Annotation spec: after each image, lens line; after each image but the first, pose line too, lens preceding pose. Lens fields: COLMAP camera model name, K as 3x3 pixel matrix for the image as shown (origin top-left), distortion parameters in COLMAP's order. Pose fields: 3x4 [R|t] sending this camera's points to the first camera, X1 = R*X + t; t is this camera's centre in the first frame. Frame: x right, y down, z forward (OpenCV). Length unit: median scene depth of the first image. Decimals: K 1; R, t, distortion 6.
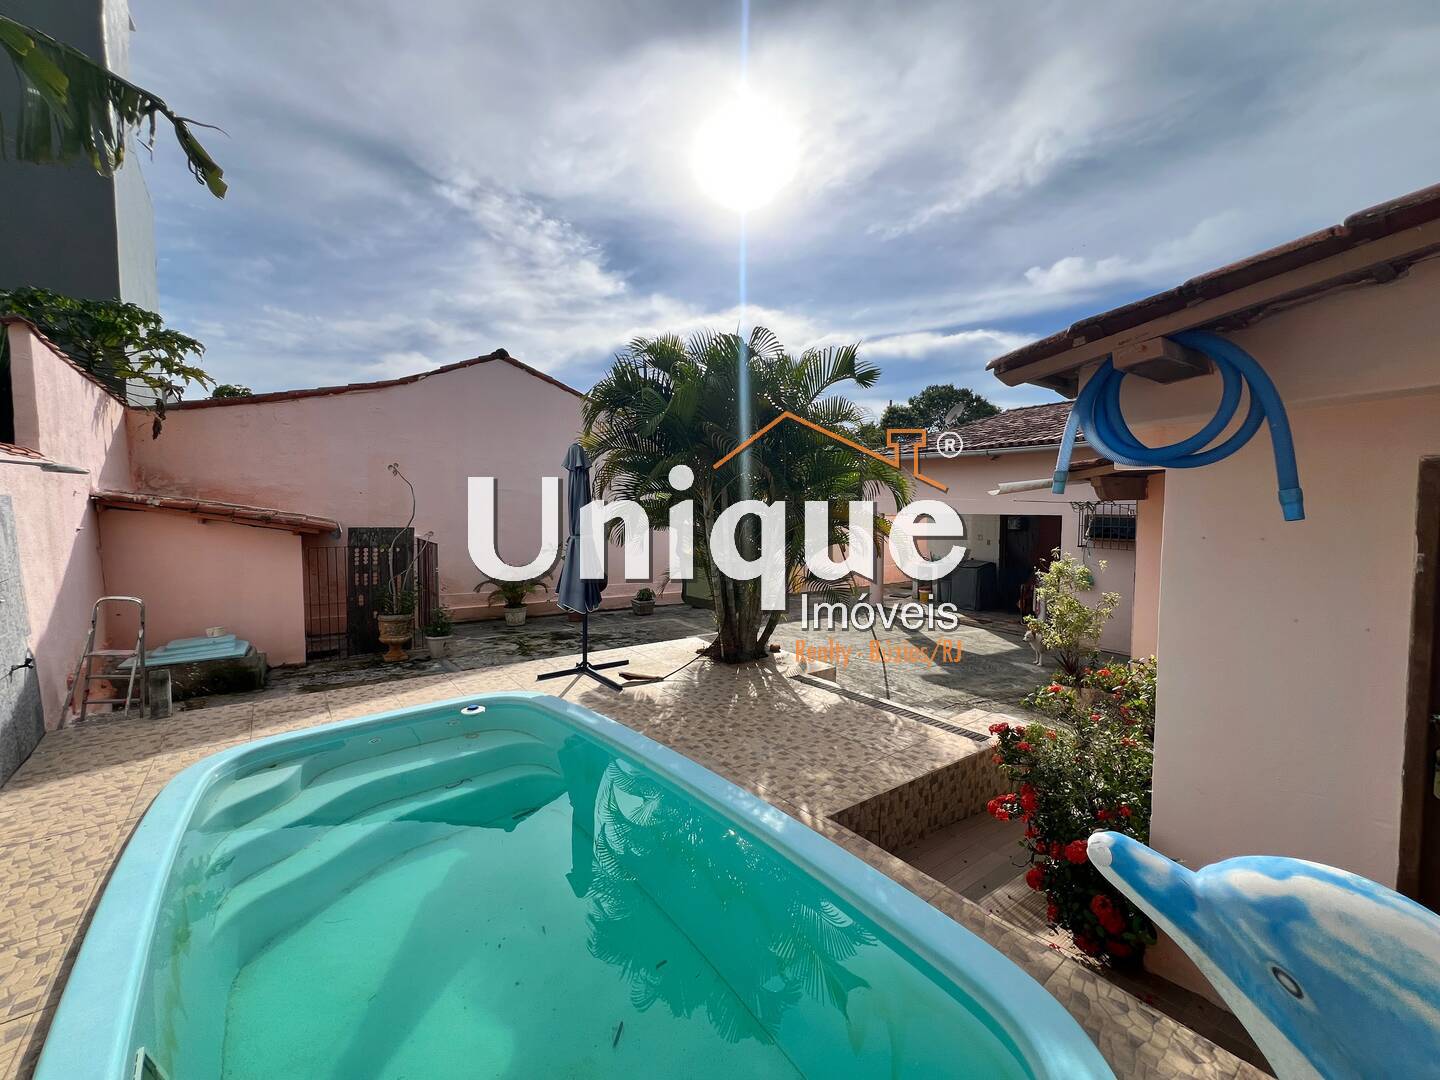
lens RADIAL K [[576.7, 0, 713.3], [0, 576.7, 536.7], [0, 0, 1]] dist [0.003230, -0.000677]
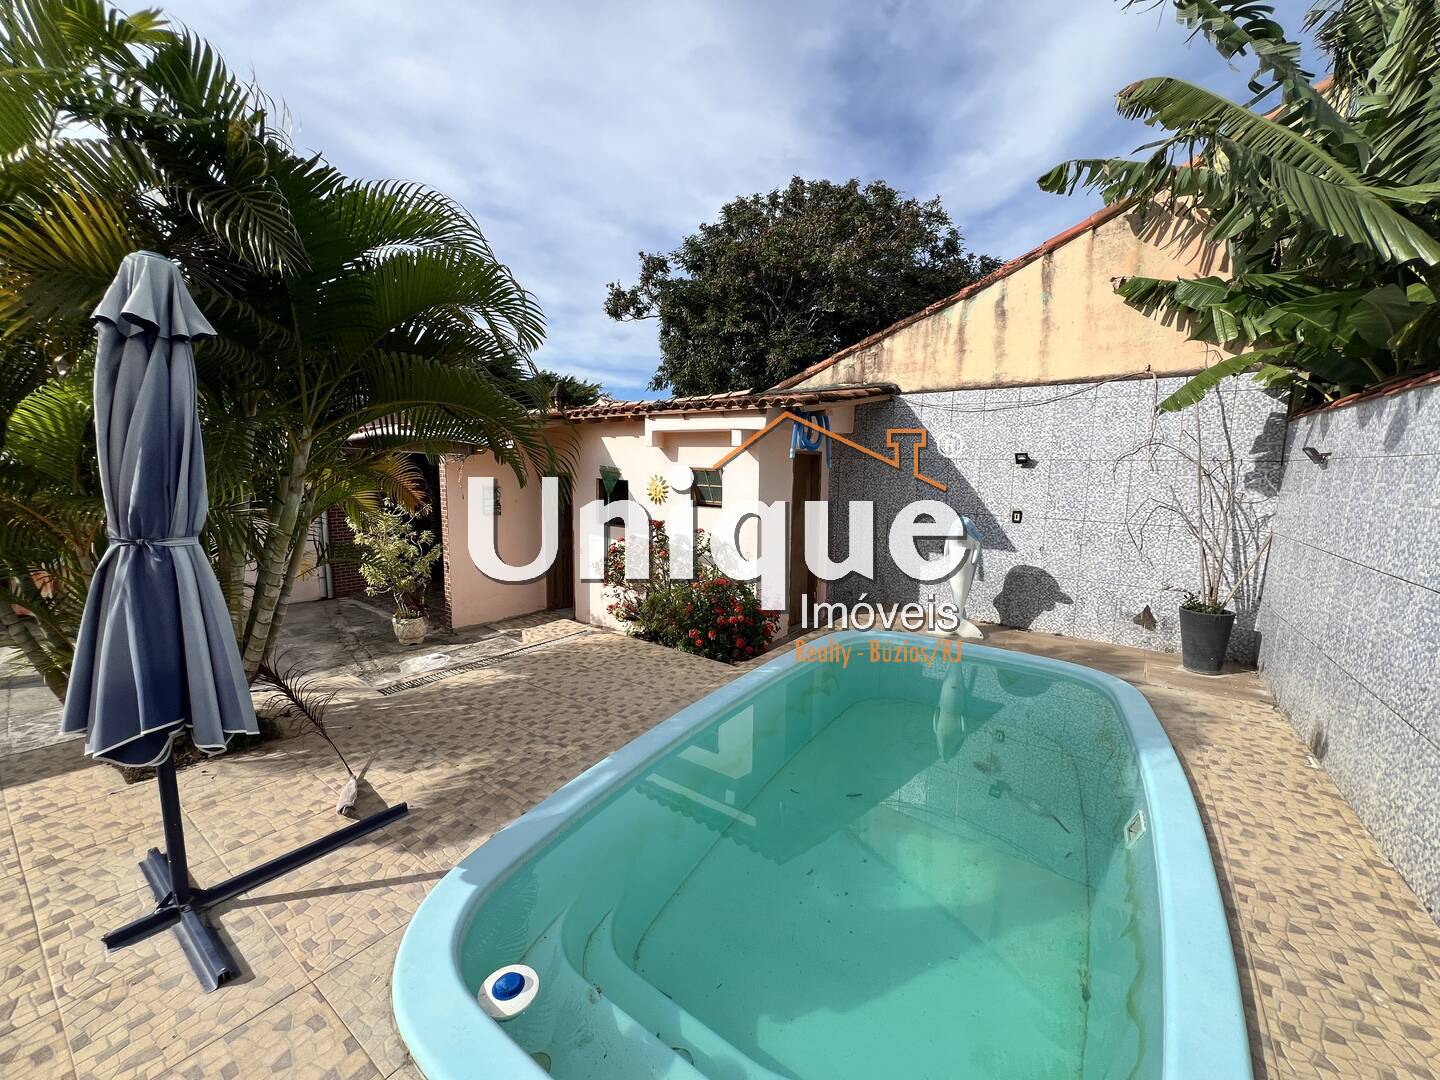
lens RADIAL K [[576.7, 0, 718.4], [0, 576.7, 533.0], [0, 0, 1]] dist [0.003230, -0.000677]
pose [[-0.292210, -0.119887, 0.948810, -0.865213], [0.035463, 0.990071, 0.136022, -0.054014], [-0.955697, 0.073394, -0.285057, 1.051449]]
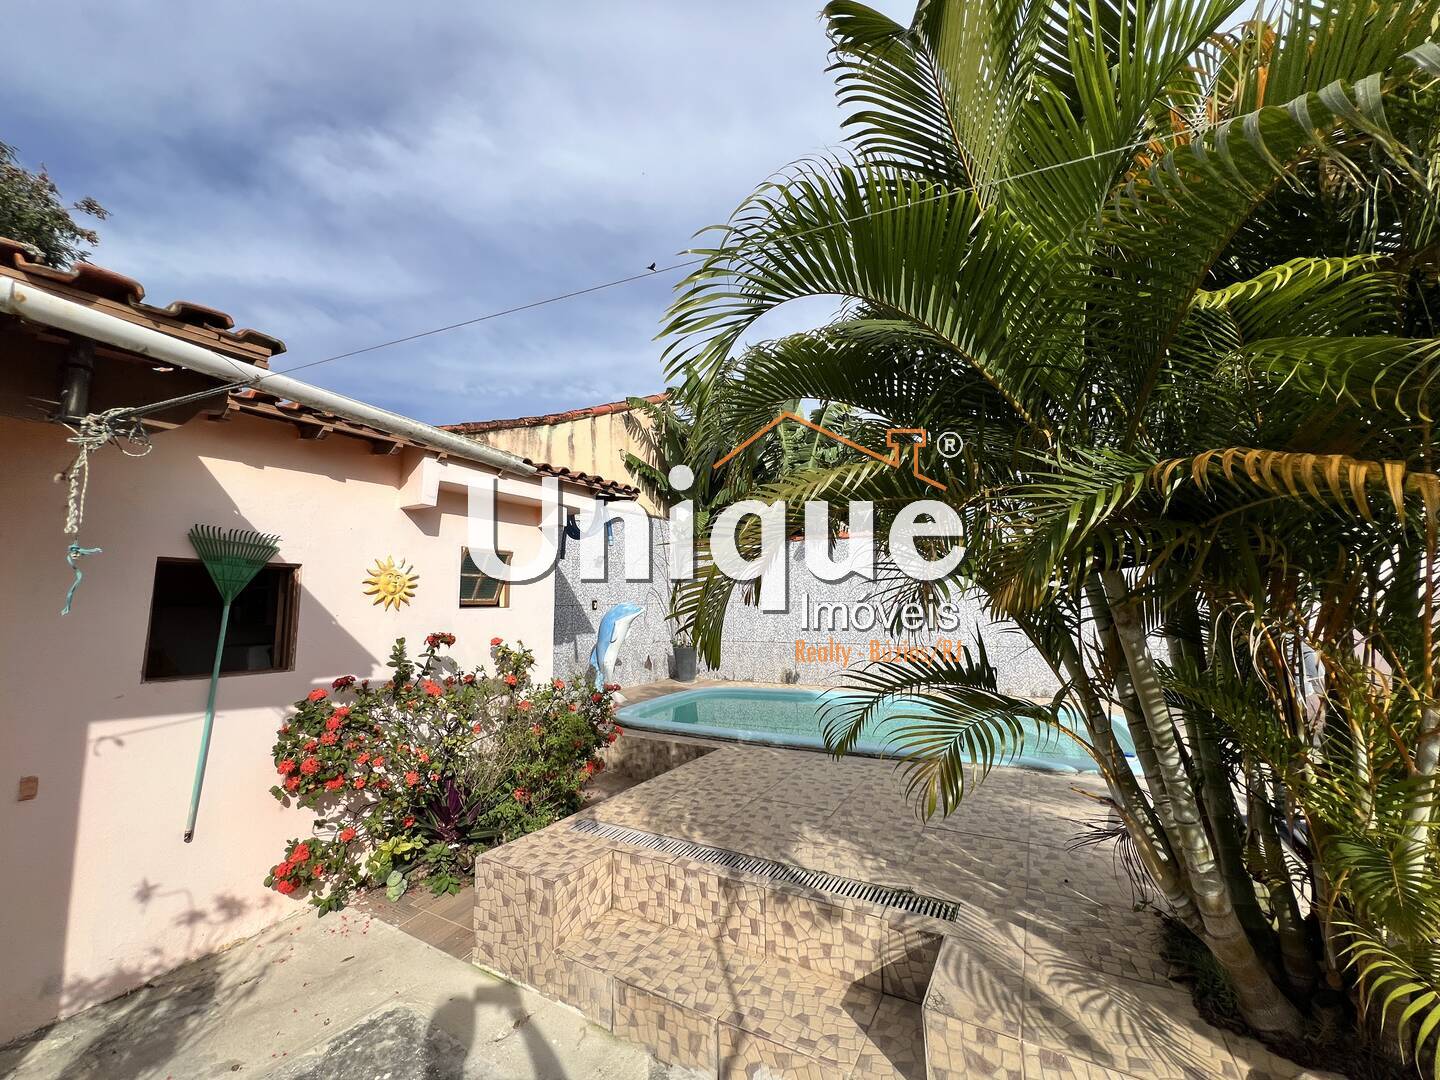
lens RADIAL K [[577.5, 0, 716.5], [0, 577.5, 540.3], [0, 0, 1]] dist [0.004654, -0.000775]
pose [[-0.914950, -0.032101, -0.402288, 0.604324], [-0.009692, 0.998292, -0.057615, 0.019371], [0.403450, -0.048816, -0.913699, 1.741633]]
